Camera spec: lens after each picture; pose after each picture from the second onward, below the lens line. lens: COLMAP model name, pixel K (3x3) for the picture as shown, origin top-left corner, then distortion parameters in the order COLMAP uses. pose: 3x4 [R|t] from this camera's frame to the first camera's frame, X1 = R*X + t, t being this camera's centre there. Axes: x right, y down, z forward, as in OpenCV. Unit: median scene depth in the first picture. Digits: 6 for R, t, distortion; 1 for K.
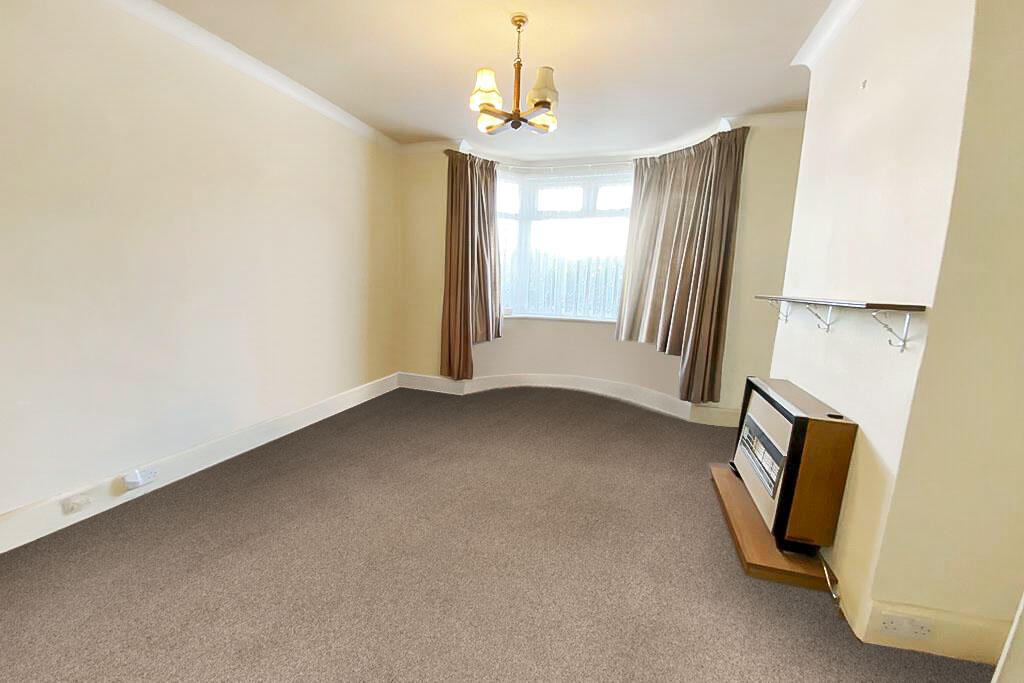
lens RADIAL K [[394.5, 0, 512.0], [0, 394.5, 341.5], [0, 0, 1]] dist [0.000782, -0.018163]
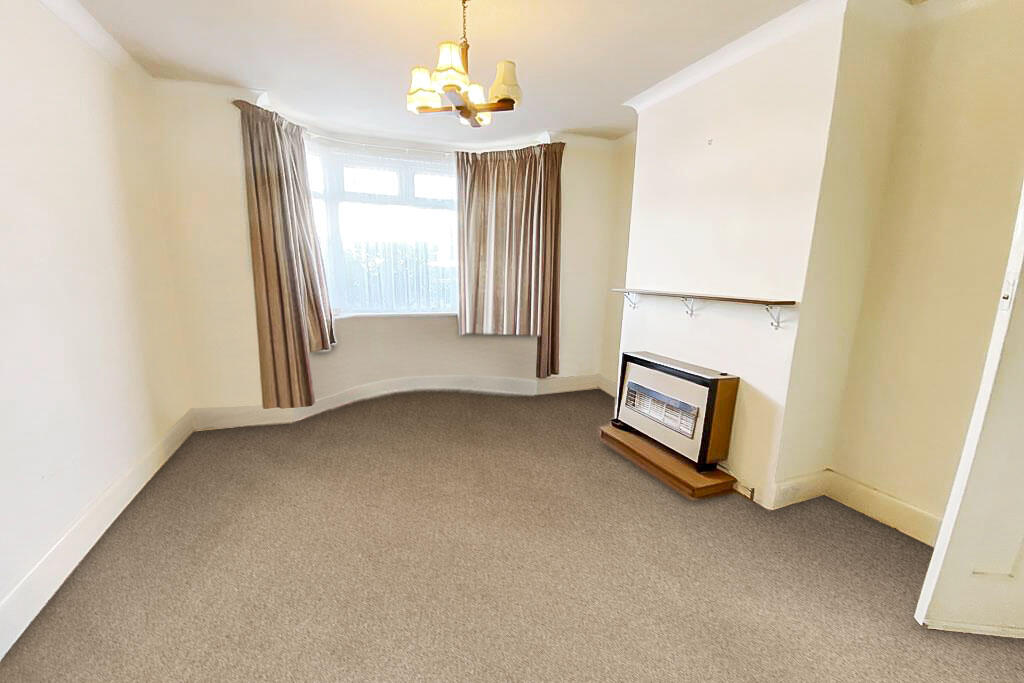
lens RADIAL K [[401.9, 0, 512.0], [0, 401.9, 341.5], [0, 0, 1]] dist [-0.033500, 0.000002]
pose [[0.777657, -0.124765, 0.616184, -0.280141], [0.097773, 0.992186, 0.077504, -0.050199], [-0.621039, -0.000025, 0.783780, 0.121820]]
